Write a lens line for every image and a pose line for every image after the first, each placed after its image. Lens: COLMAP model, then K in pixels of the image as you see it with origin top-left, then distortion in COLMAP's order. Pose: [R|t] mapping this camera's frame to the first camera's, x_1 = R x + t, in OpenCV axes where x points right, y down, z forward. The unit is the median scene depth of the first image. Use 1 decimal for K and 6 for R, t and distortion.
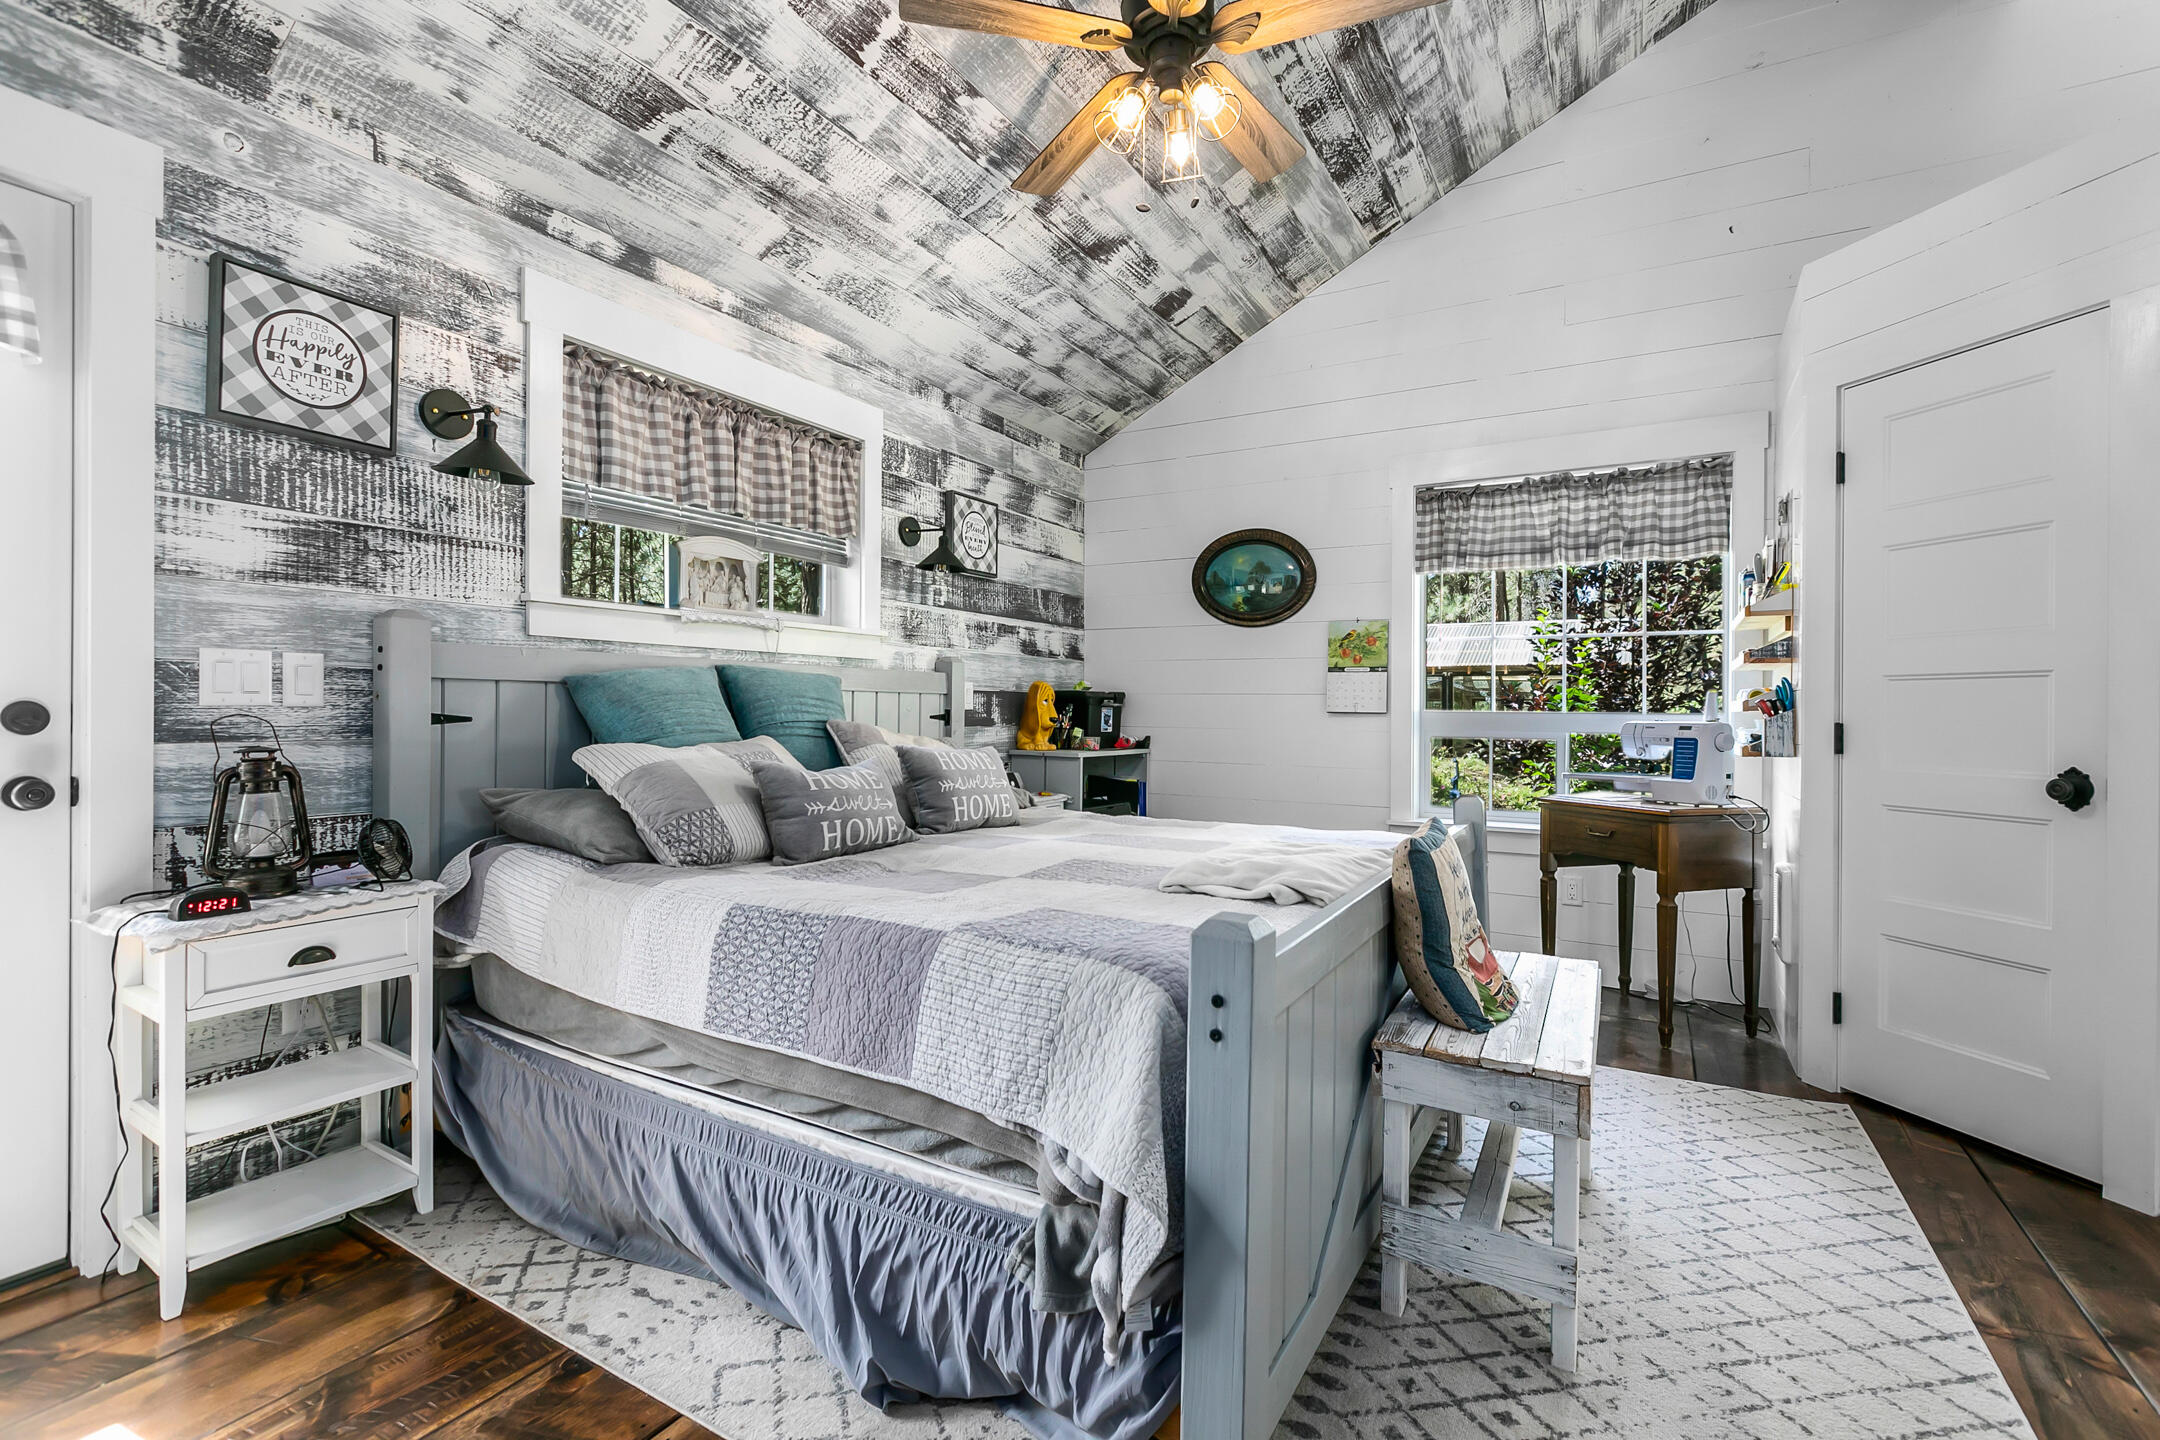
lens RADIAL K [[972.1, 0, 1081.3], [0, 972.1, 712.6], [0, 0, 1]] dist [0.003693, 0.000164]
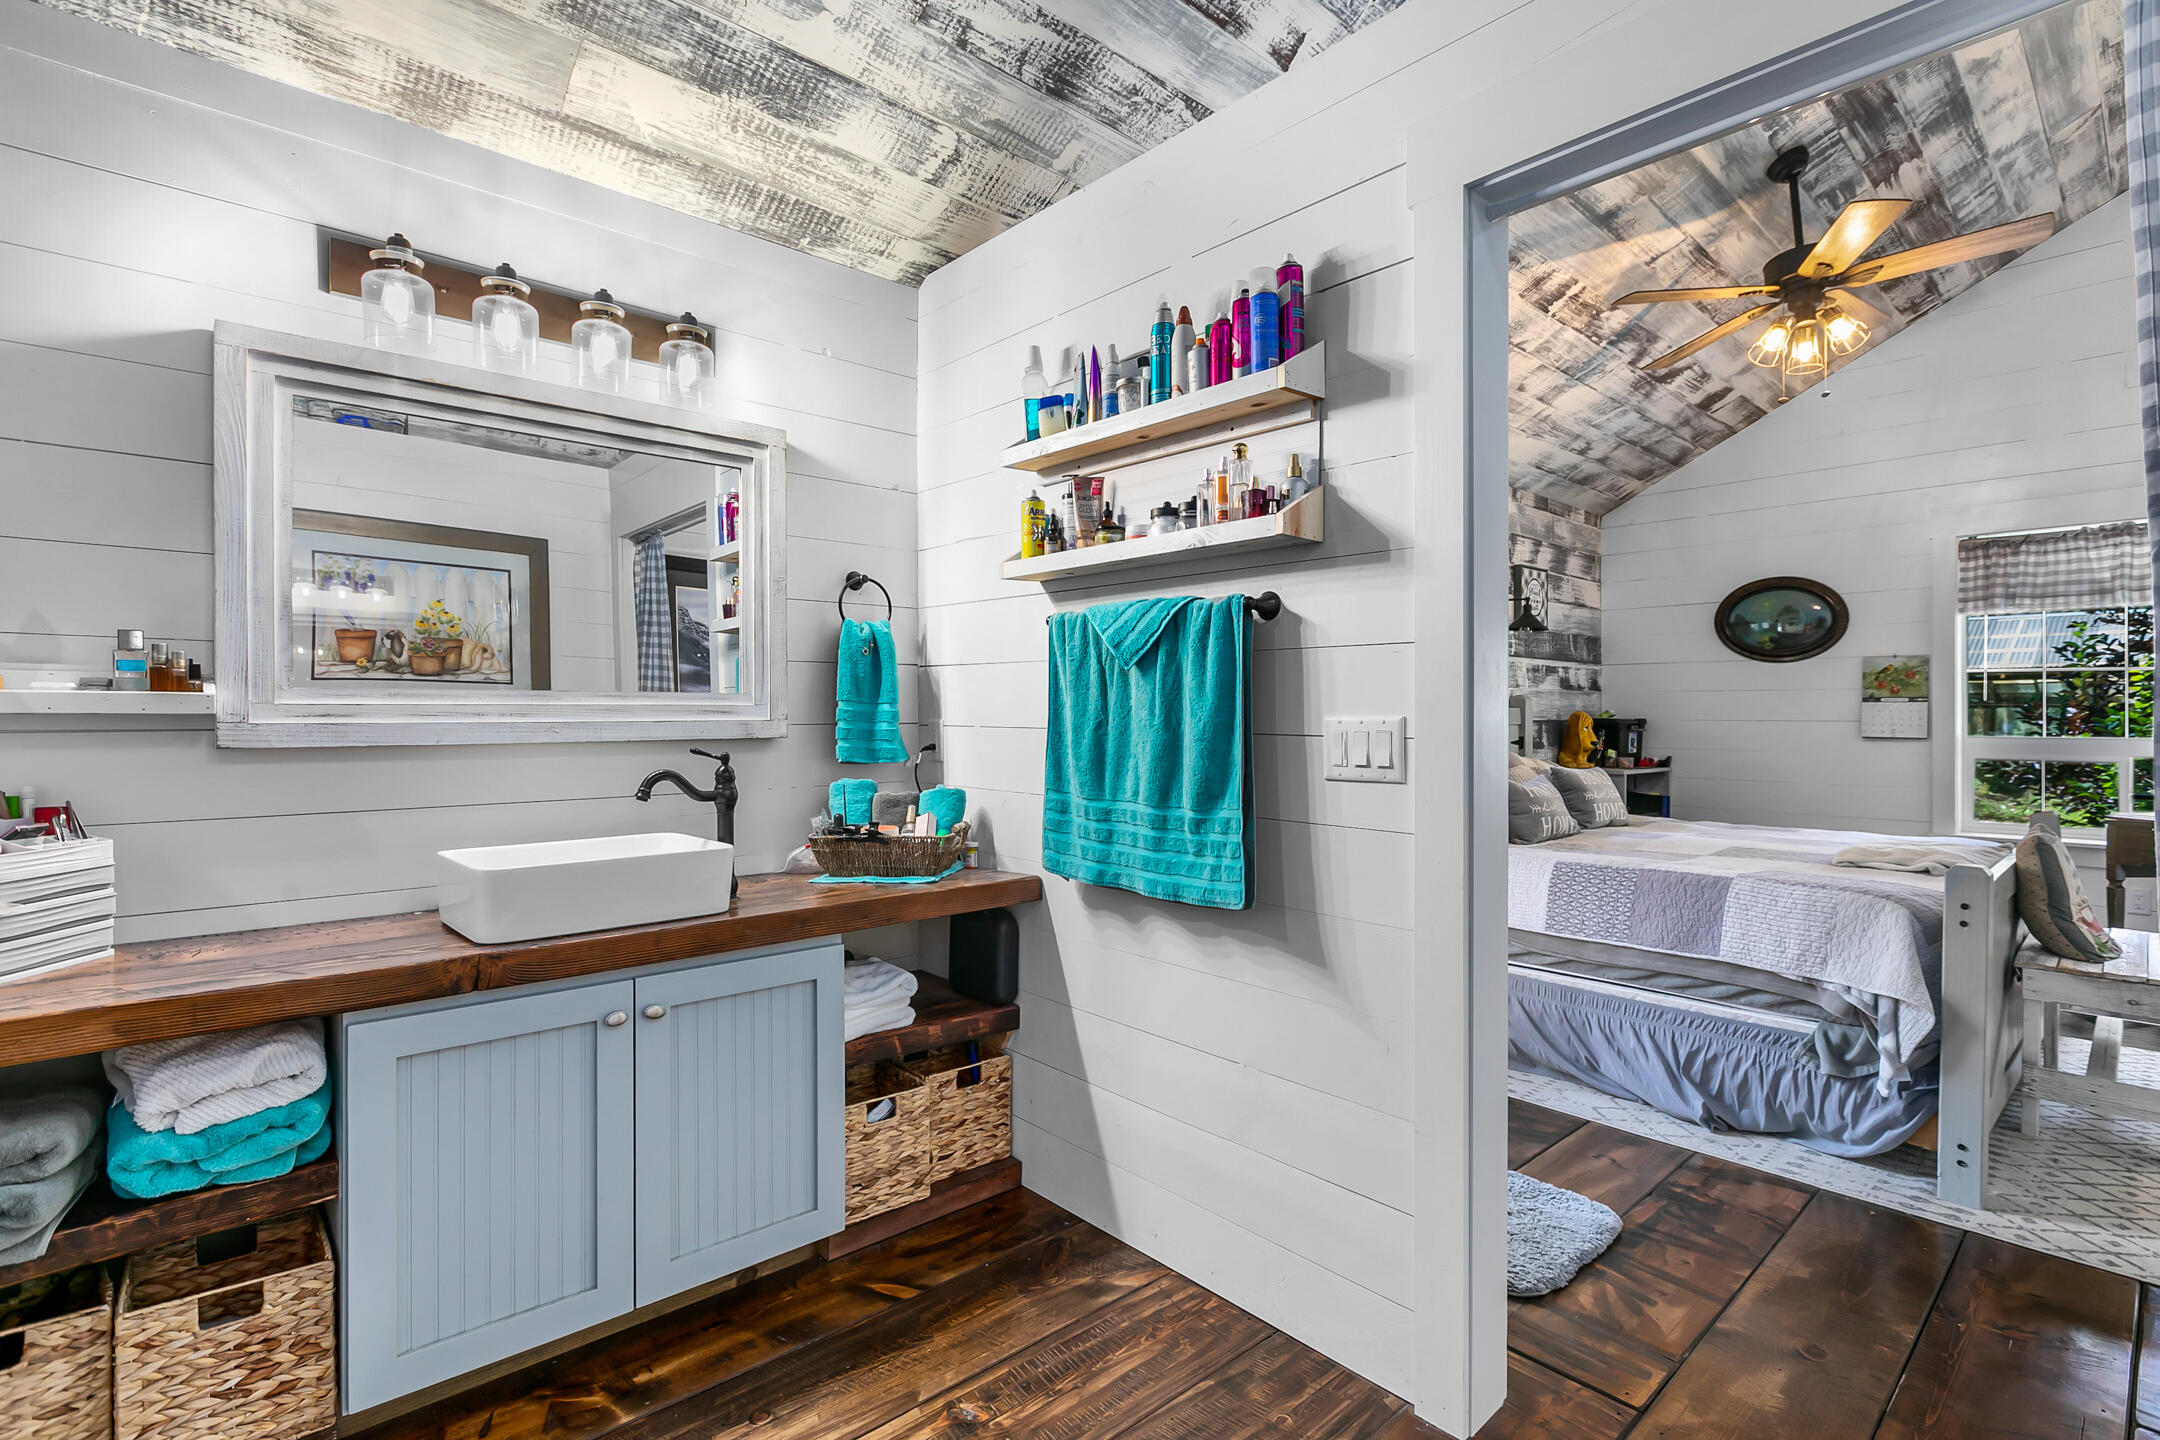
lens RADIAL K [[1016.3, 0, 1074.2], [0, 1016.3, 720.1], [0, 0, 1]] dist [-0.002308, -0.002239]
pose [[0.950766, -0.006039, -0.309851, -0.277139], [0.006055, 0.999981, -0.000910, -0.026834], [0.309851, -0.001011, 0.950785, -0.447357]]
